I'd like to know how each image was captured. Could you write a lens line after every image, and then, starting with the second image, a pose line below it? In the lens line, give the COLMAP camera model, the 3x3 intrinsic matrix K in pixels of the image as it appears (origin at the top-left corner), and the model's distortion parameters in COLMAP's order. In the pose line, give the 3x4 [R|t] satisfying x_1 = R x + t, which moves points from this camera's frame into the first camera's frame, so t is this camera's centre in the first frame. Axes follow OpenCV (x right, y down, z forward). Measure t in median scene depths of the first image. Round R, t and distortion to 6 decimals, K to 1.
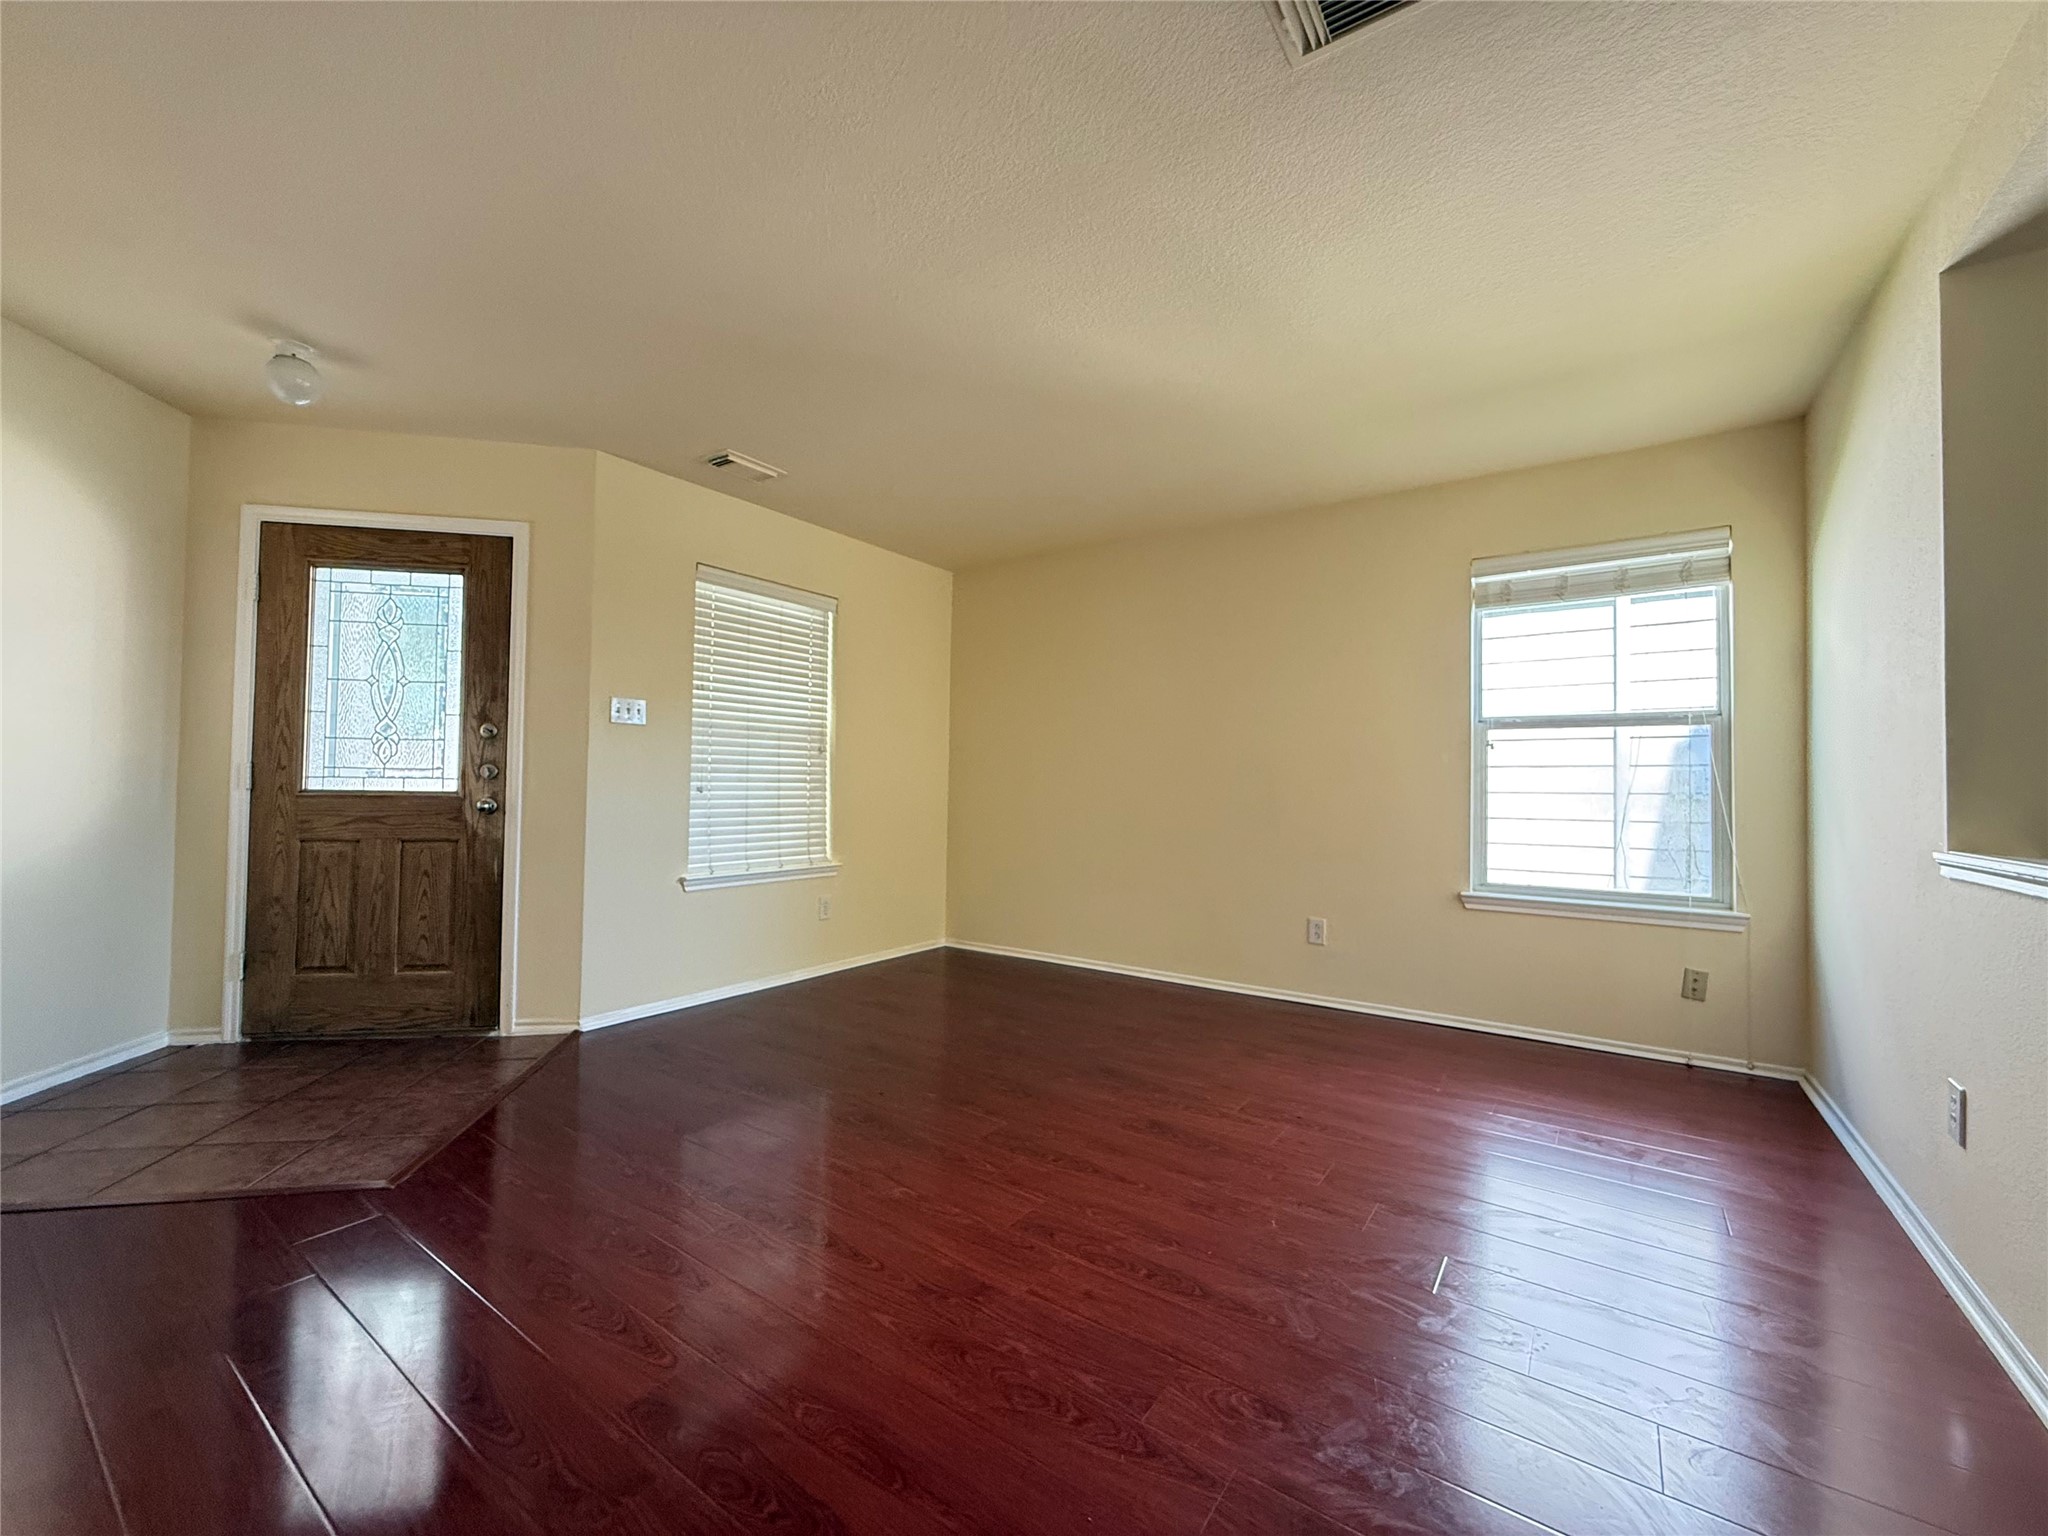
lens RADIAL K [[821.2, 0, 1024.0], [0, 821.2, 768.0], [0, 0, 1]] dist [0.000405, -0.000007]
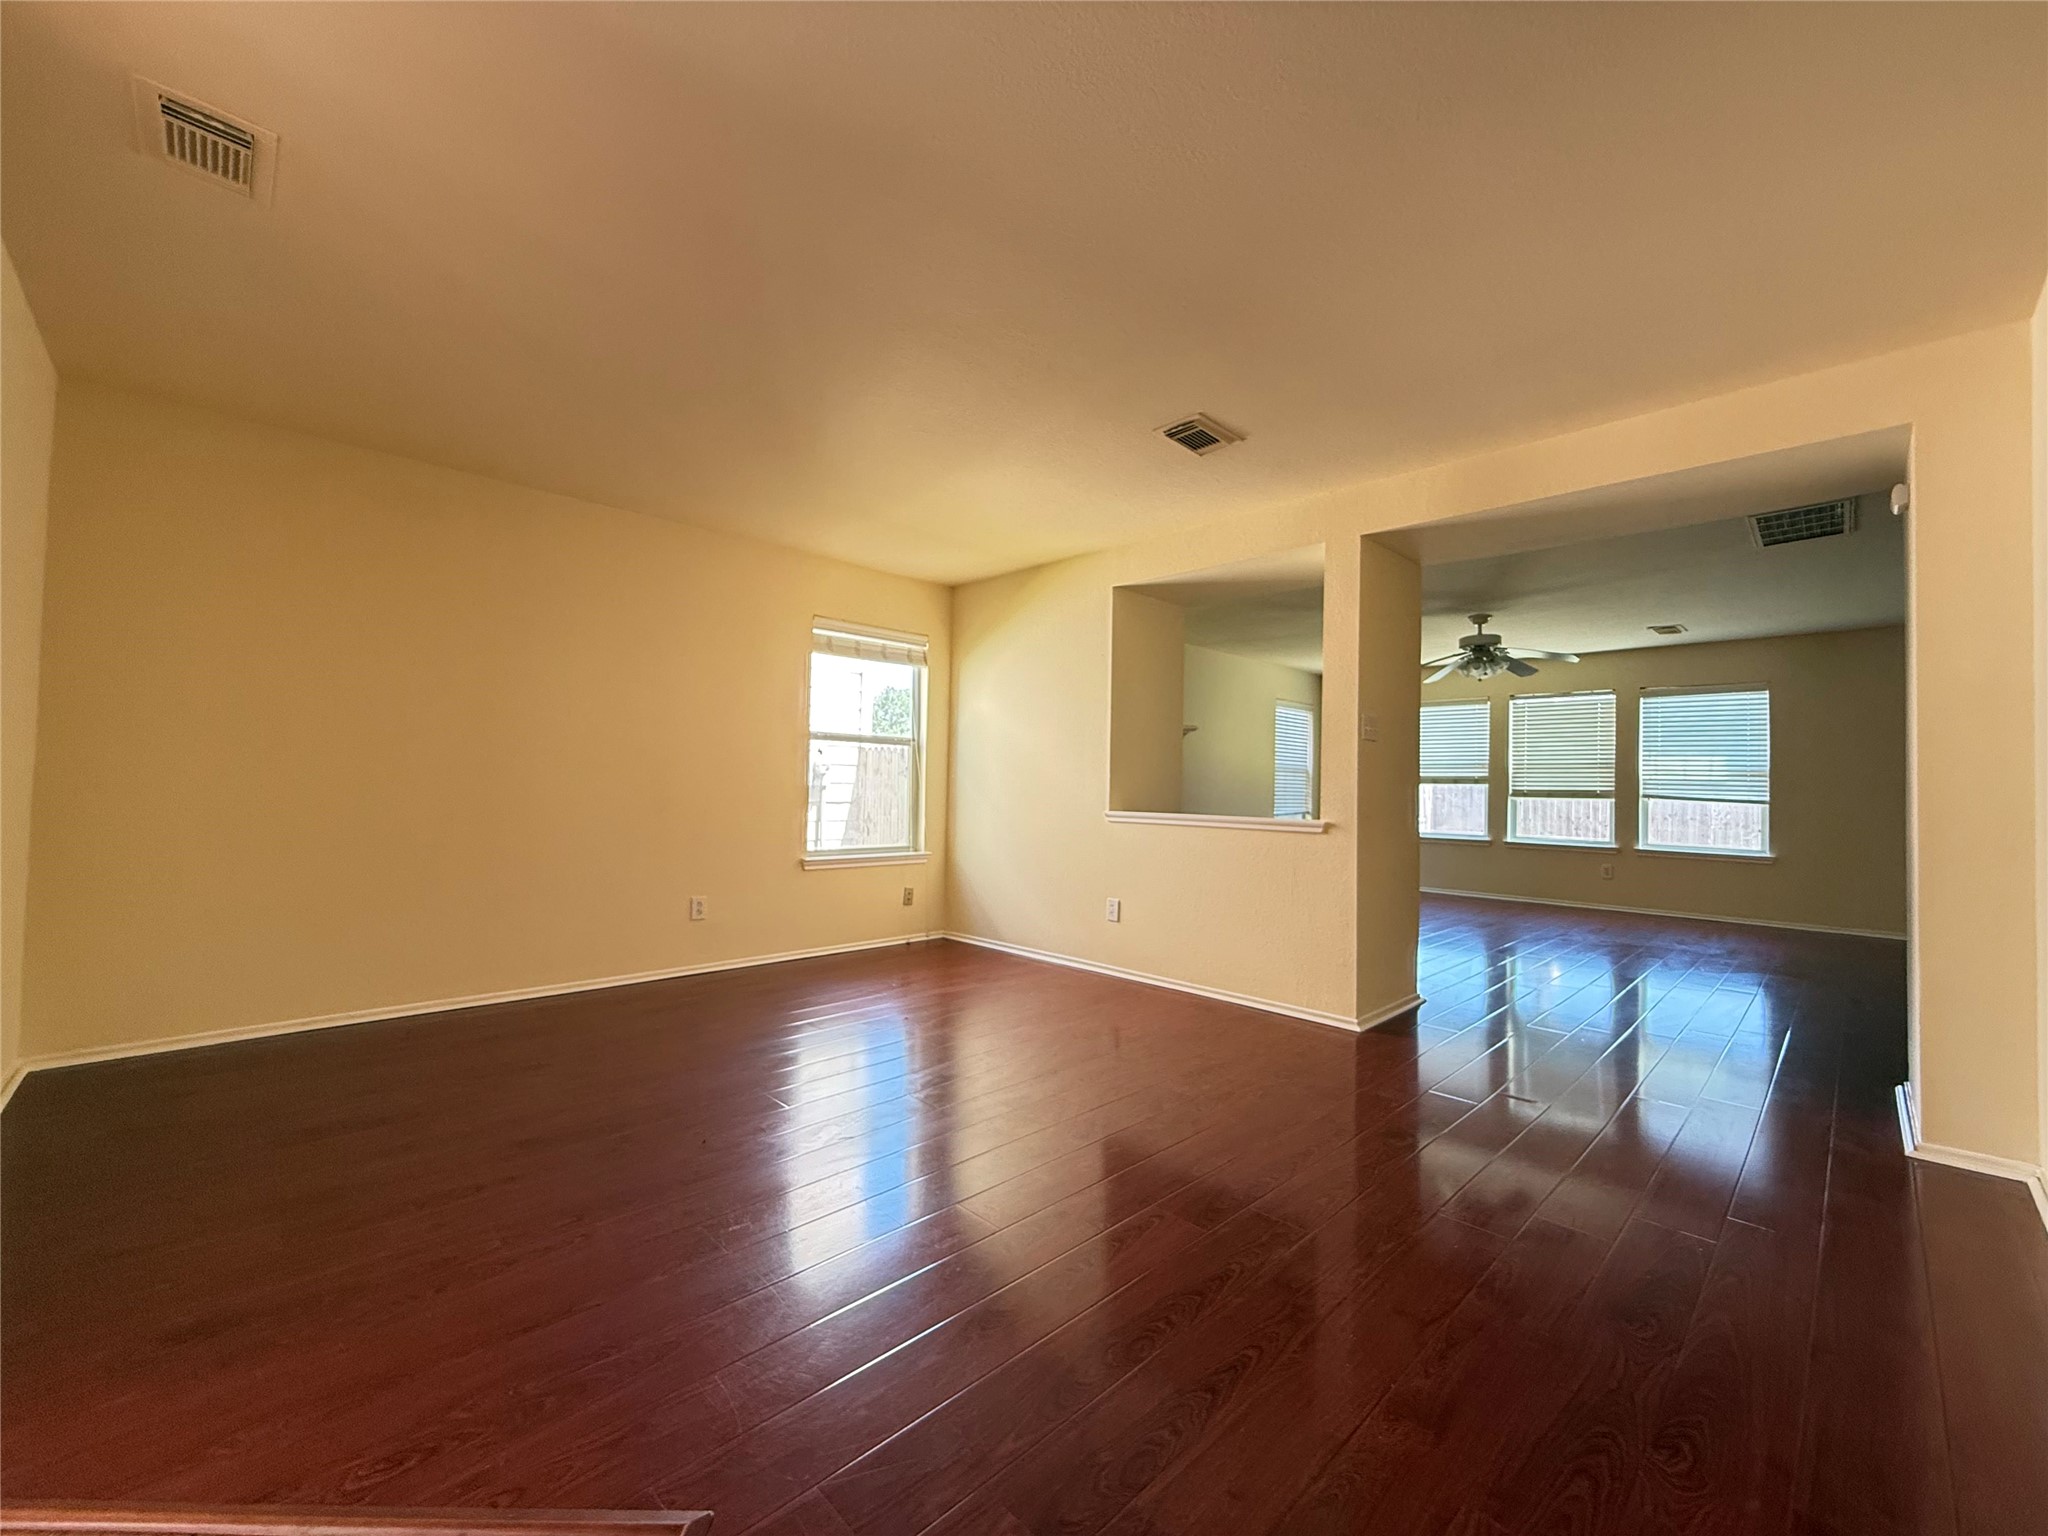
lens RADIAL K [[821.2, 0, 1024.0], [0, 821.2, 768.0], [0, 0, 1]] dist [0.000405, -0.000007]
pose [[0.161578, 0.012641, 0.986779, -0.855947], [-0.039633, 0.999194, -0.006311, -0.004862], [-0.986064, -0.038089, 0.161949, 0.489458]]
